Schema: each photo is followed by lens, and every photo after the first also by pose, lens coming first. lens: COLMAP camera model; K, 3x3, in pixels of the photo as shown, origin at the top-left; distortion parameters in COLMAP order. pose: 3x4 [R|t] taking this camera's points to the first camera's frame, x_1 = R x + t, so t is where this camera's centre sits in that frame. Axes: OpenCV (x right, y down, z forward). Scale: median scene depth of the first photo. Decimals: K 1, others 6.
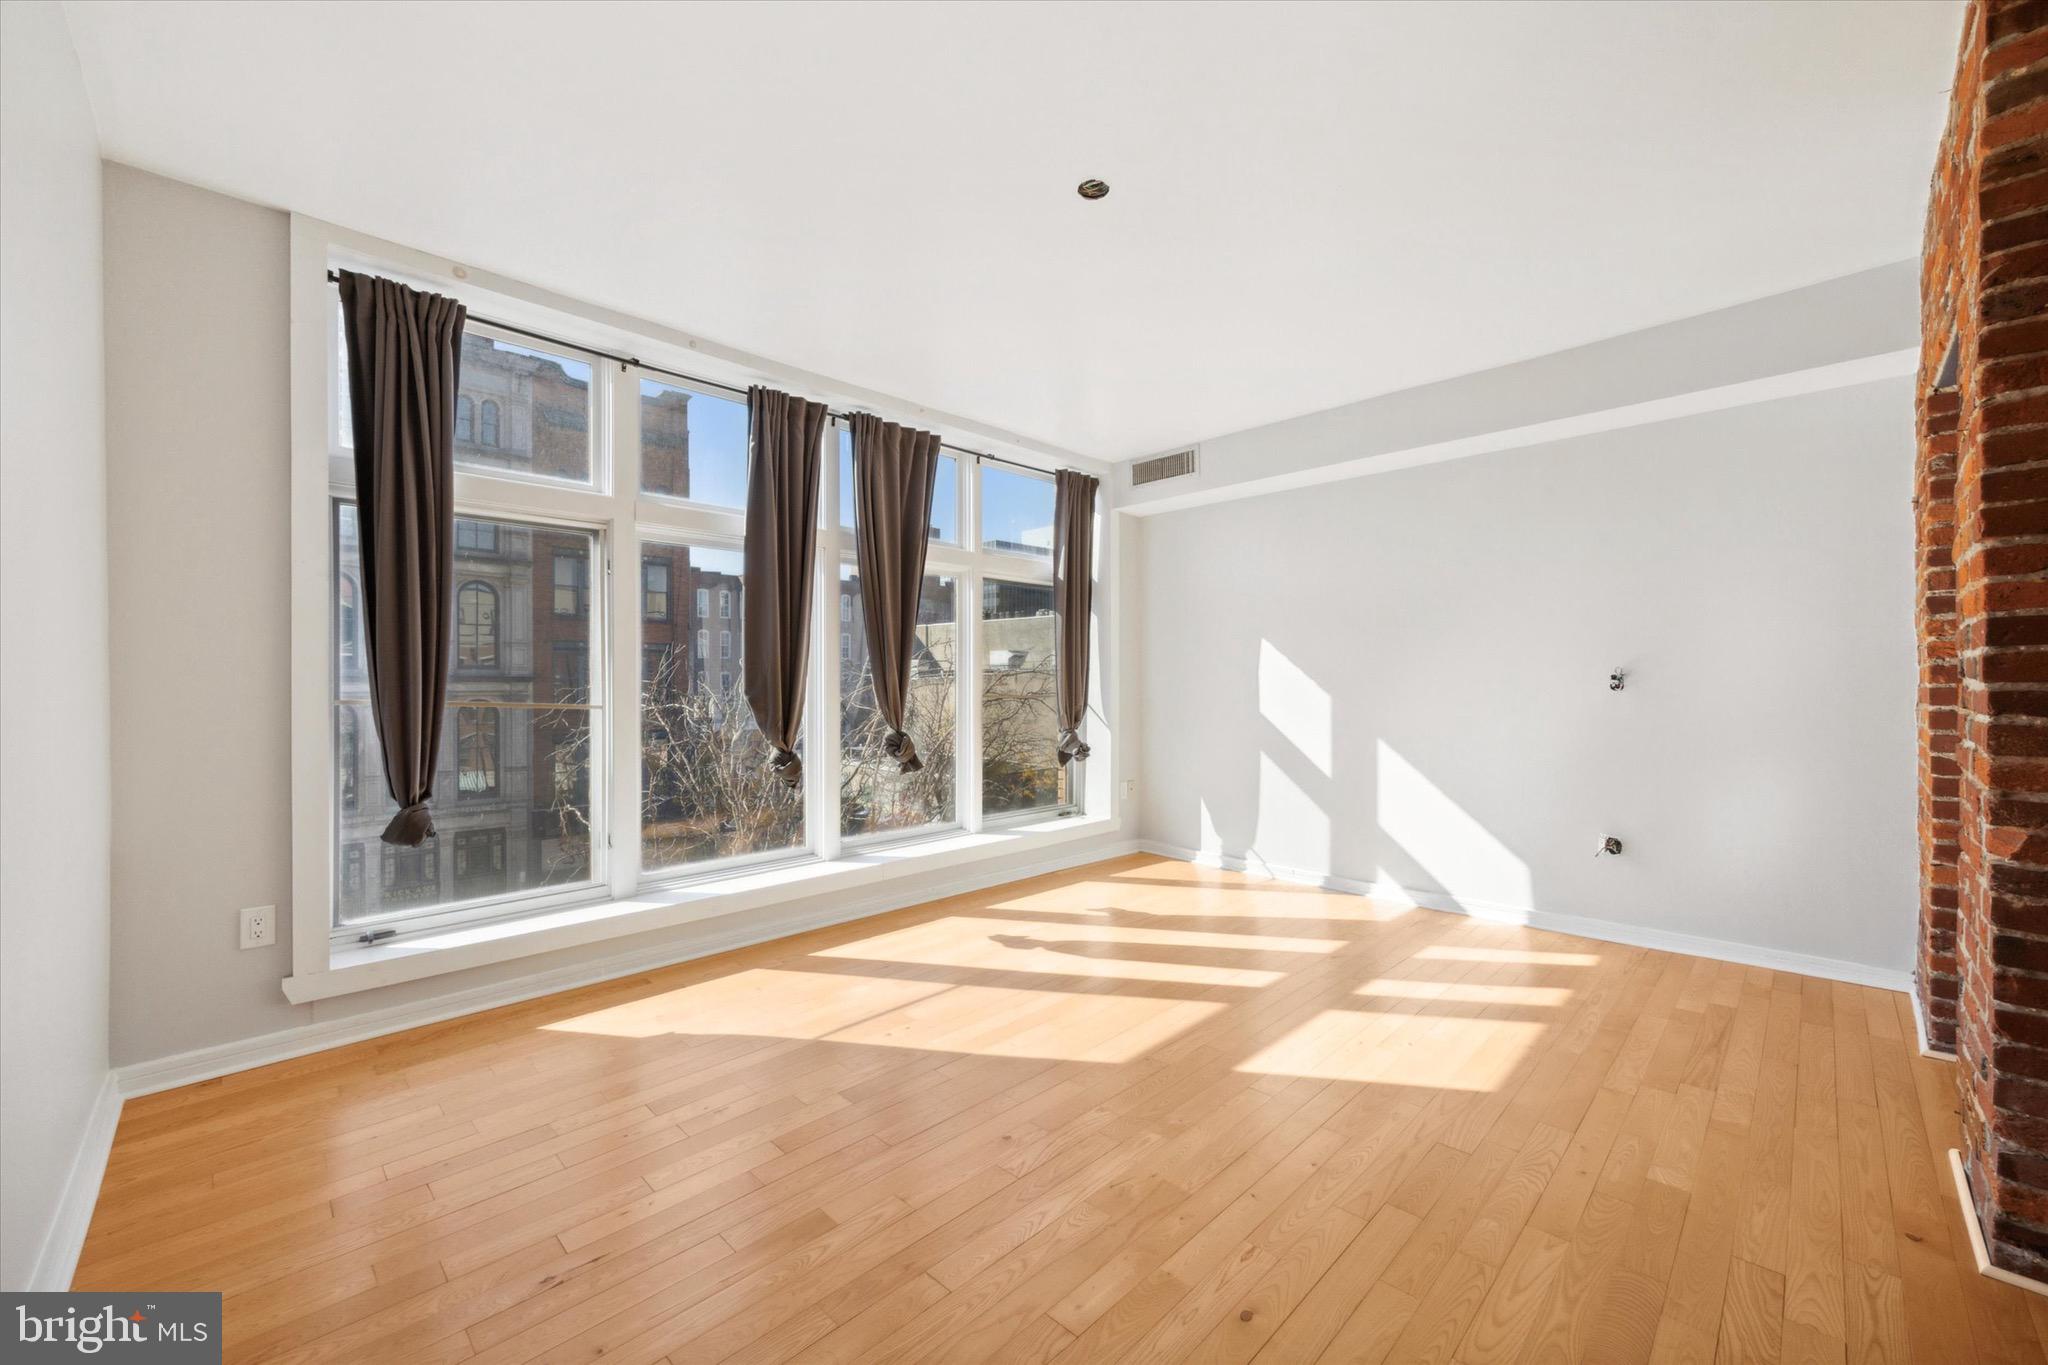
lens RADIAL K [[787.4, 0, 1035.5], [0, 787.4, 684.9], [0, 0, 1]] dist [-0.001354, 0.000180]
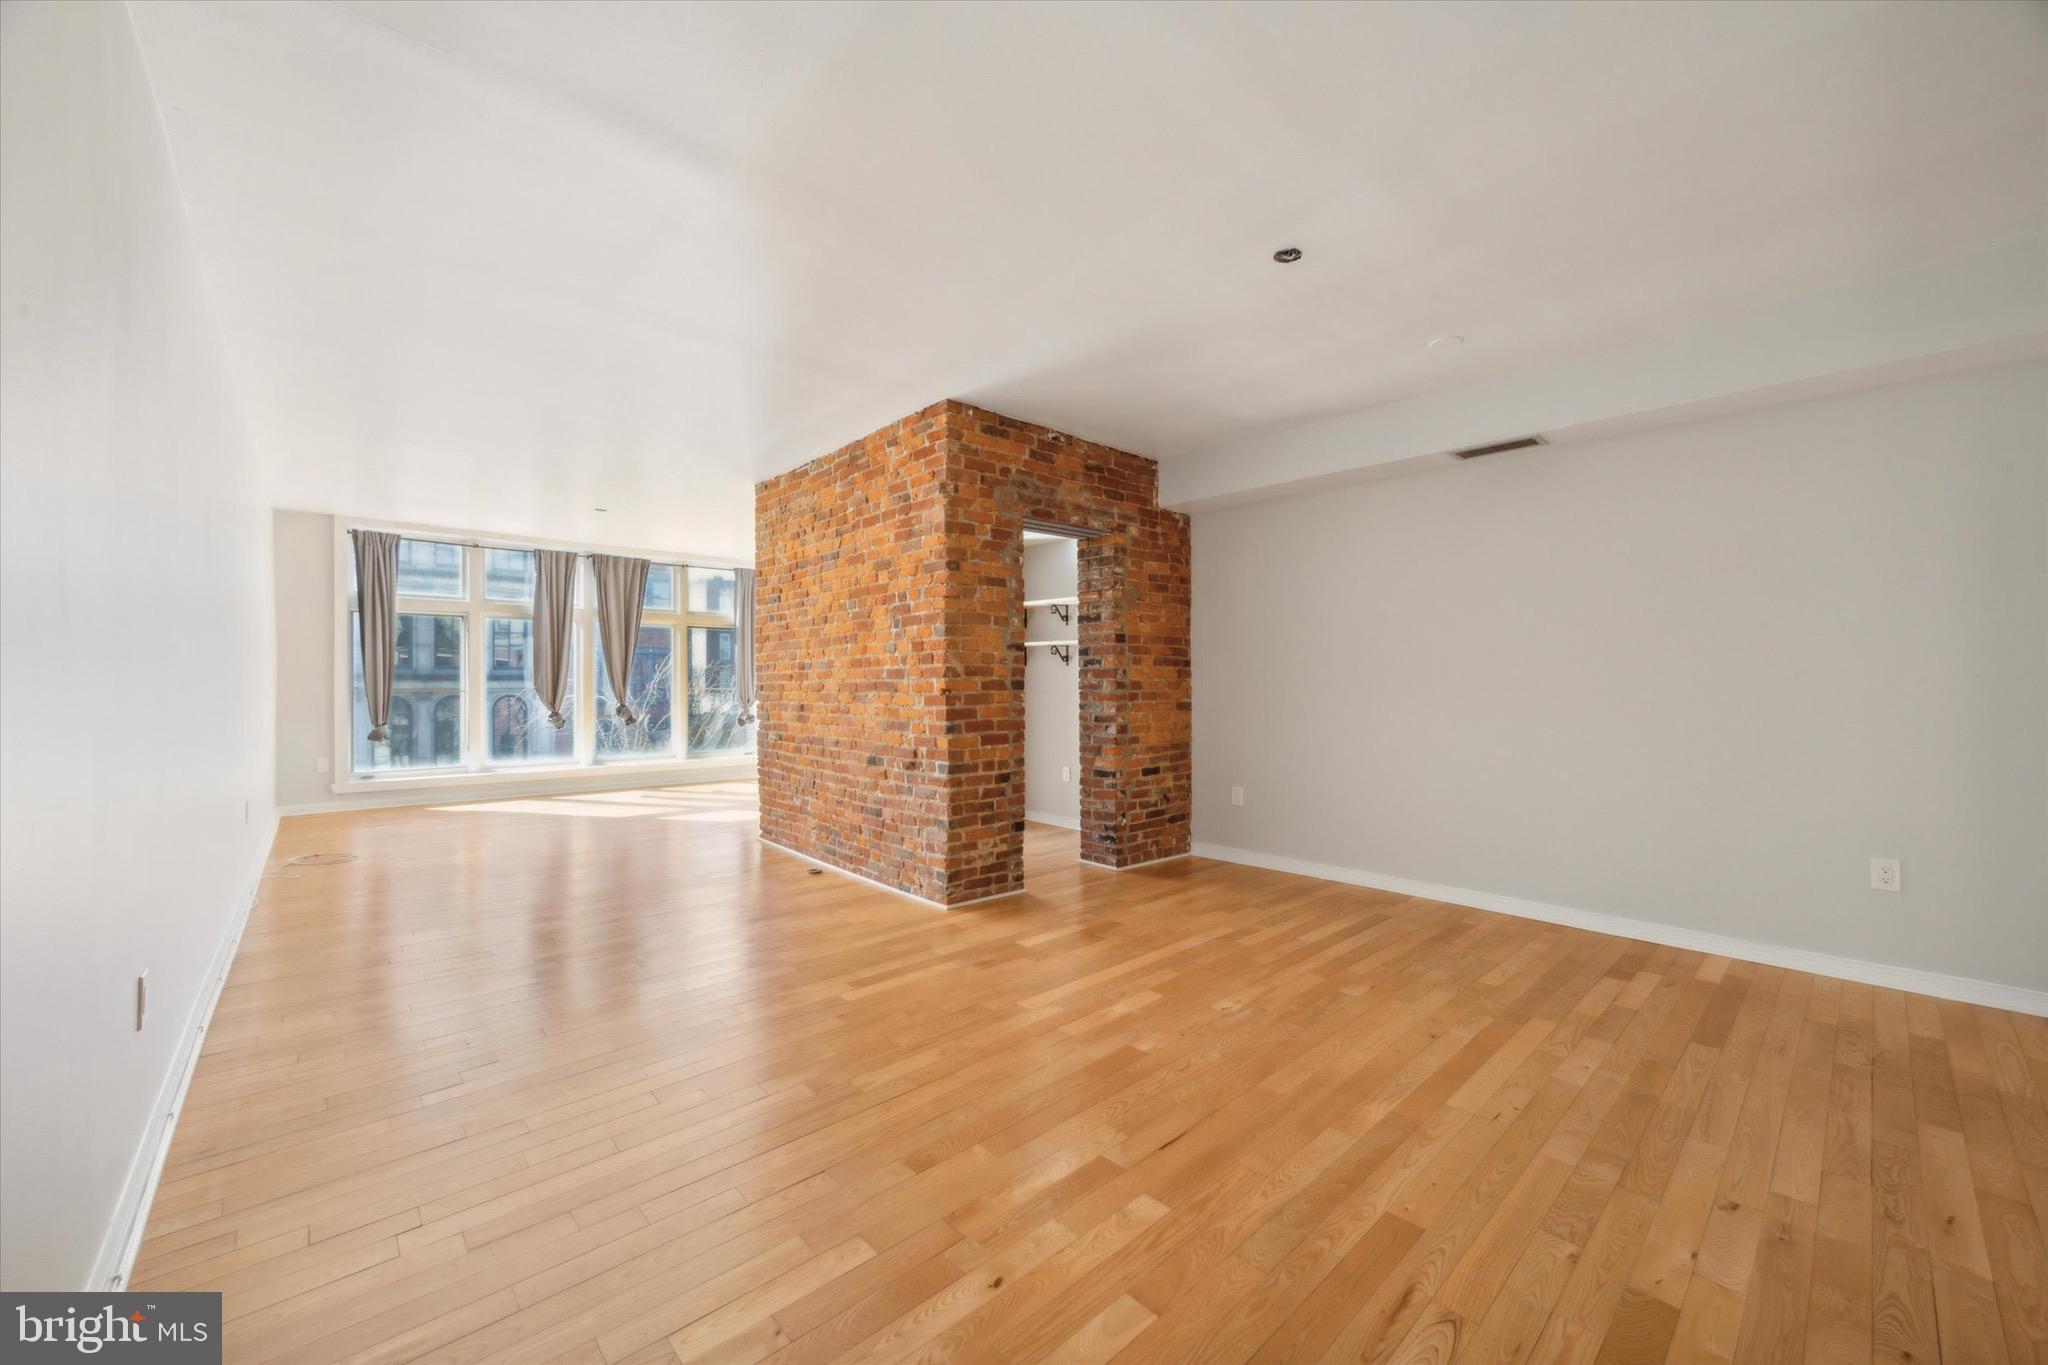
lens RADIAL K [[787.4, 0, 1042.2], [0, 787.4, 684.7], [0, 0, 1]] dist [-0.001354, 0.000180]
pose [[0.999335, 0.005555, -0.036045, 1.516492], [-0.005389, 0.999974, 0.004691, -0.011377], [0.036070, -0.004494, 0.999339, -1.547269]]
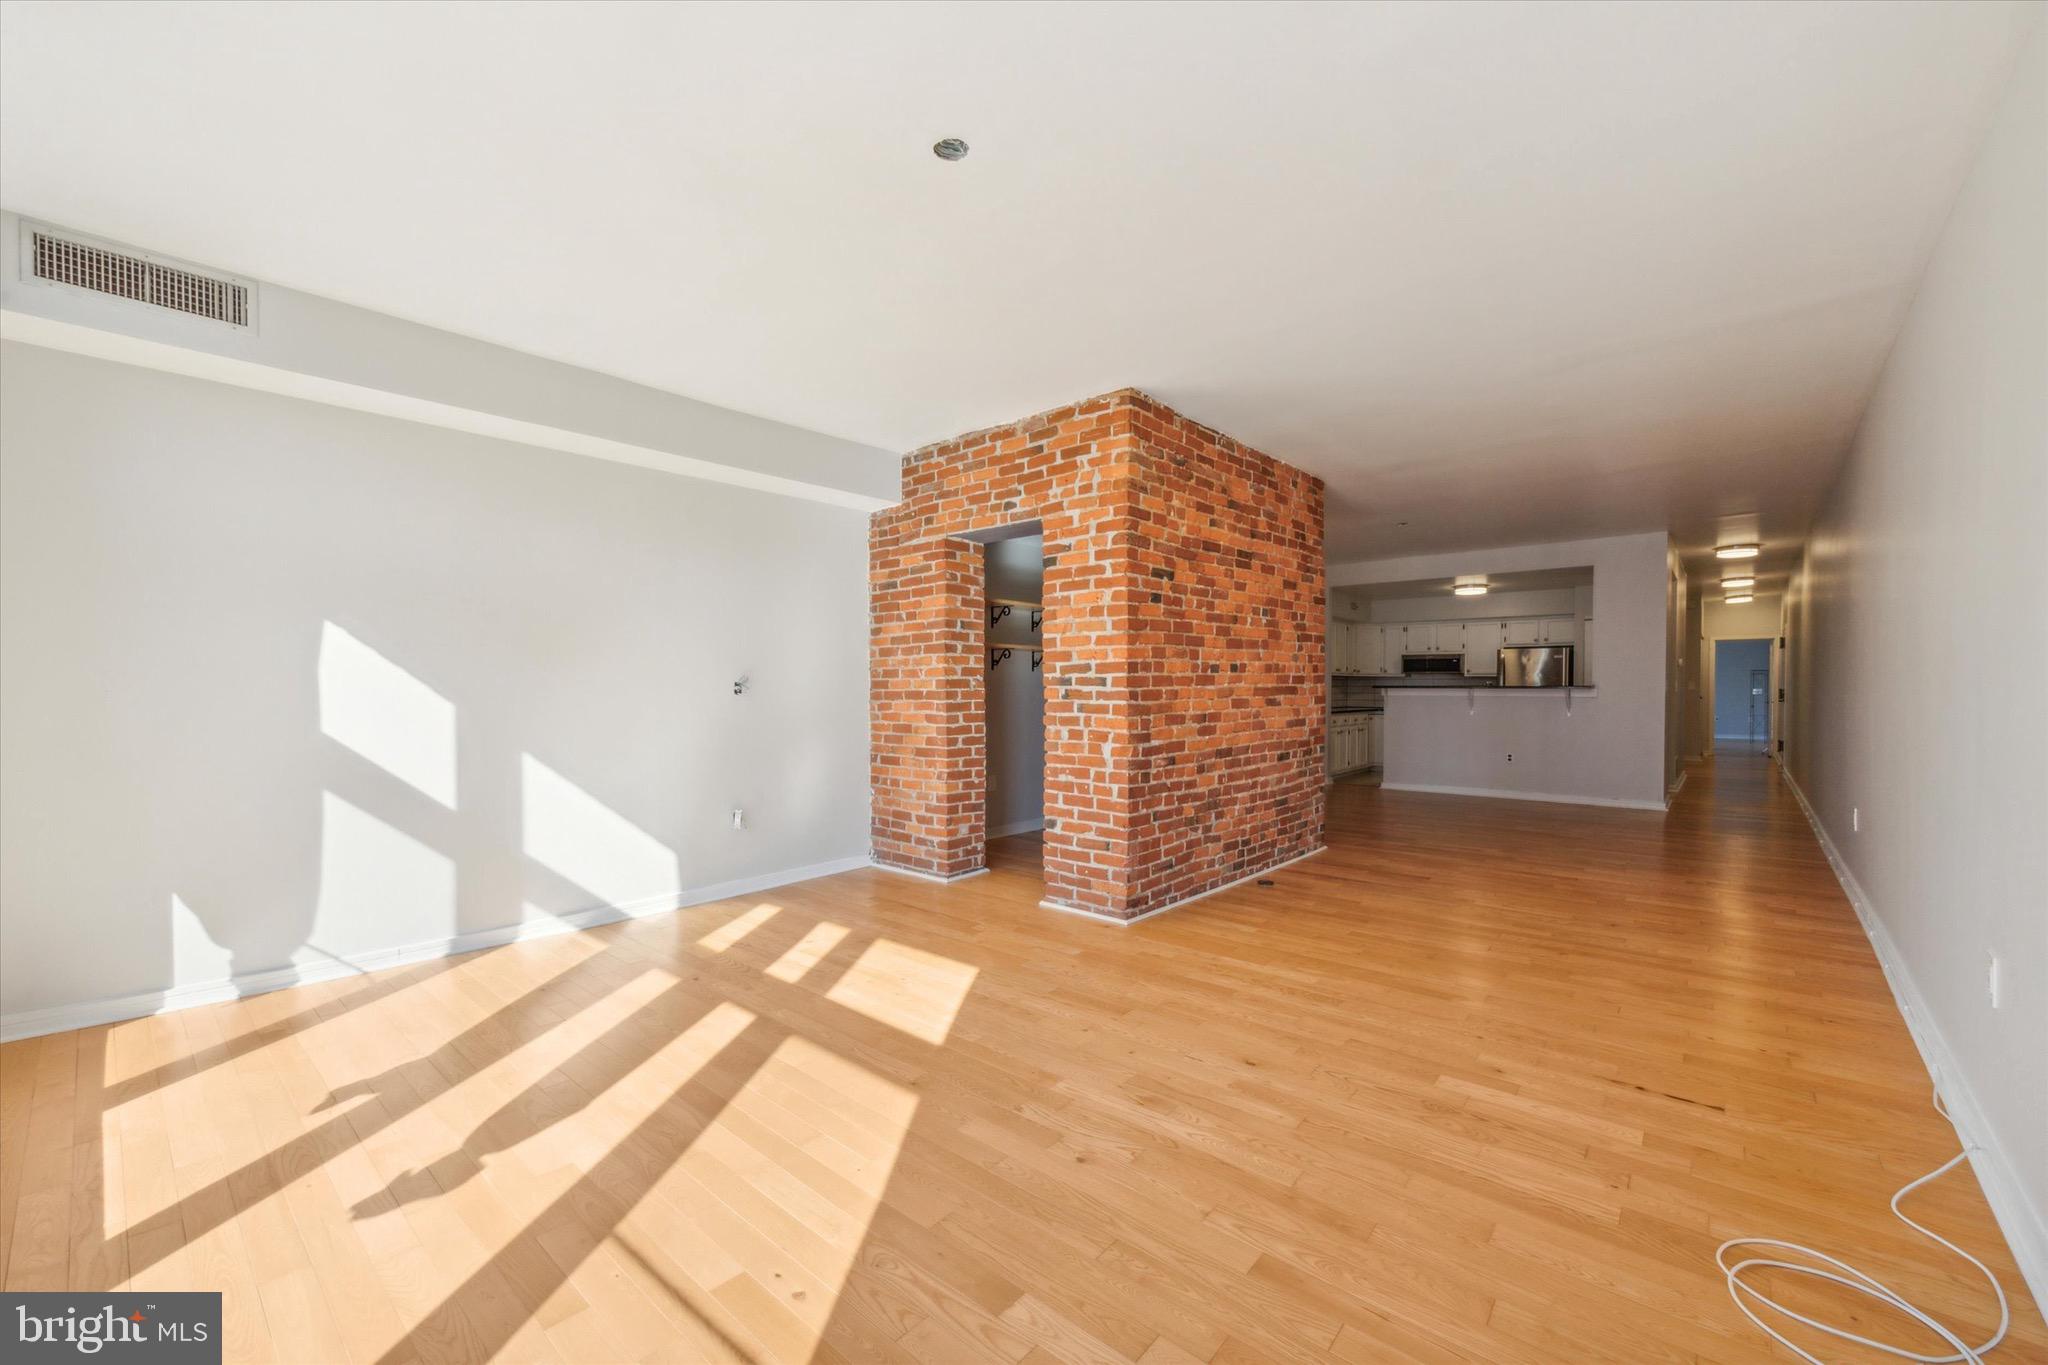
lens RADIAL K [[787.4, 0, 1025.0], [0, 787.4, 695.3], [0, 0, 1]] dist [-0.001354, 0.000180]
pose [[-0.049094, -0.005085, 0.998781, -0.523192], [0.001491, 0.999986, 0.005164, 0.002192], [-0.998793, 0.001743, -0.049086, 0.589224]]
